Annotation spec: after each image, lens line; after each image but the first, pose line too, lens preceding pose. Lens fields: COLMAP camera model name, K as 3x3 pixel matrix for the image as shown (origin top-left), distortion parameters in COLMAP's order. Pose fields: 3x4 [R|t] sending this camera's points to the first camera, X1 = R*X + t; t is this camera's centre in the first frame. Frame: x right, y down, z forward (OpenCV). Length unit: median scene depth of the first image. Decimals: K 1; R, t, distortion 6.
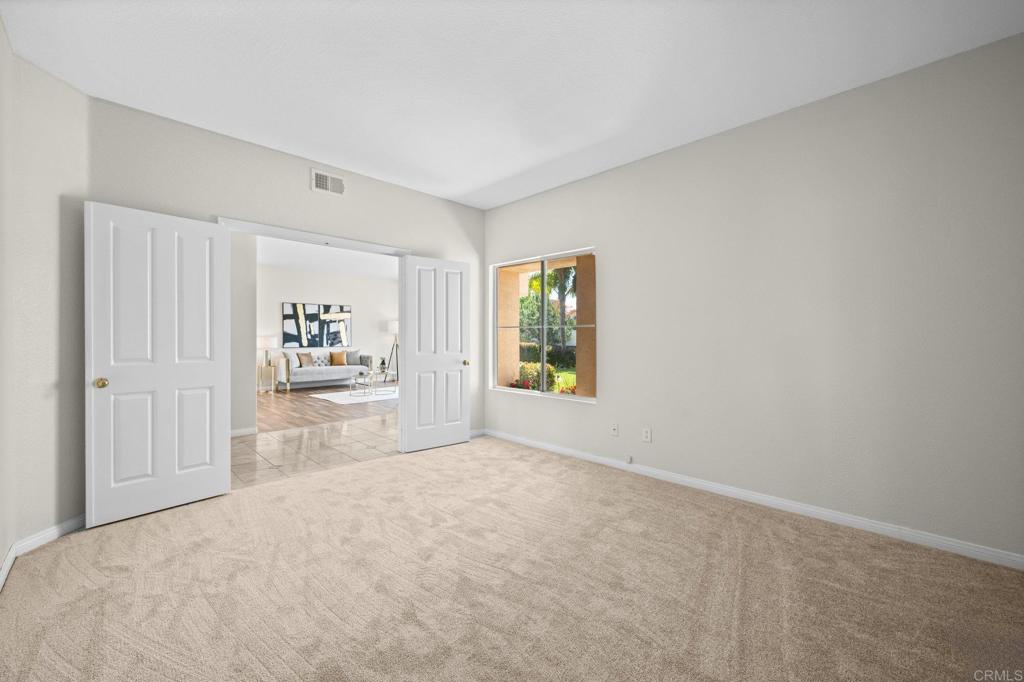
lens RADIAL K [[408.6, 0, 514.9], [0, 408.6, 338.9], [0, 0, 1]] dist [-0.003194, -0.000416]
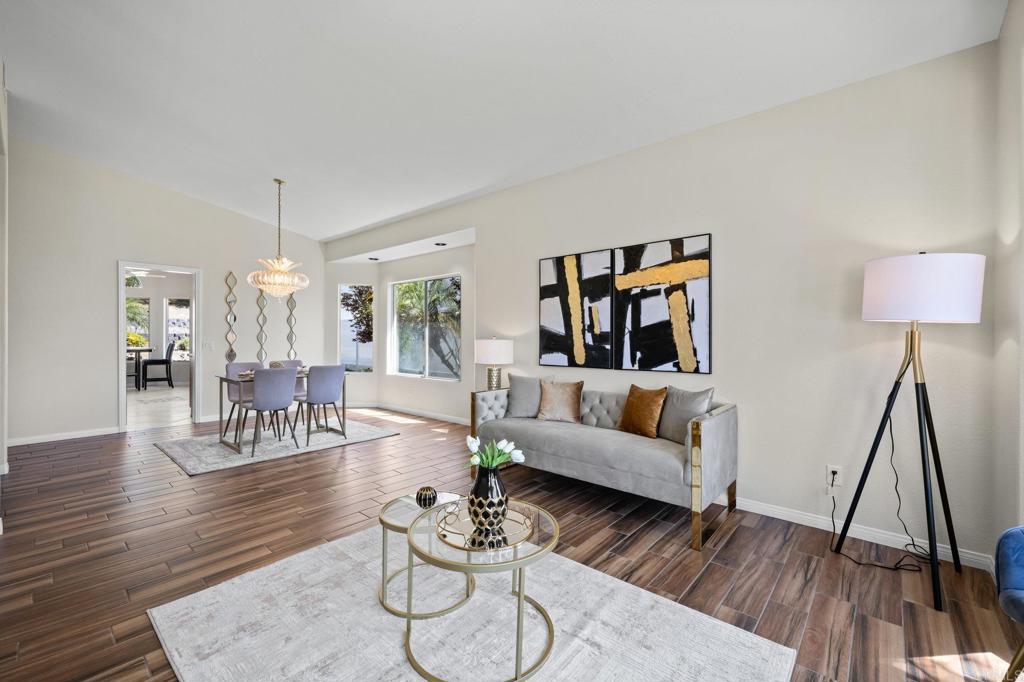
lens RADIAL K [[440.5, 0, 511.3], [0, 440.5, 335.7], [0, 0, 1]] dist [-0.004722, 0.000548]
pose [[0.050433, 0.000751, -0.998727, -0.101022], [-0.002994, 0.999995, 0.000601, -0.008695], [0.998723, 0.002960, 0.050435, 0.890312]]
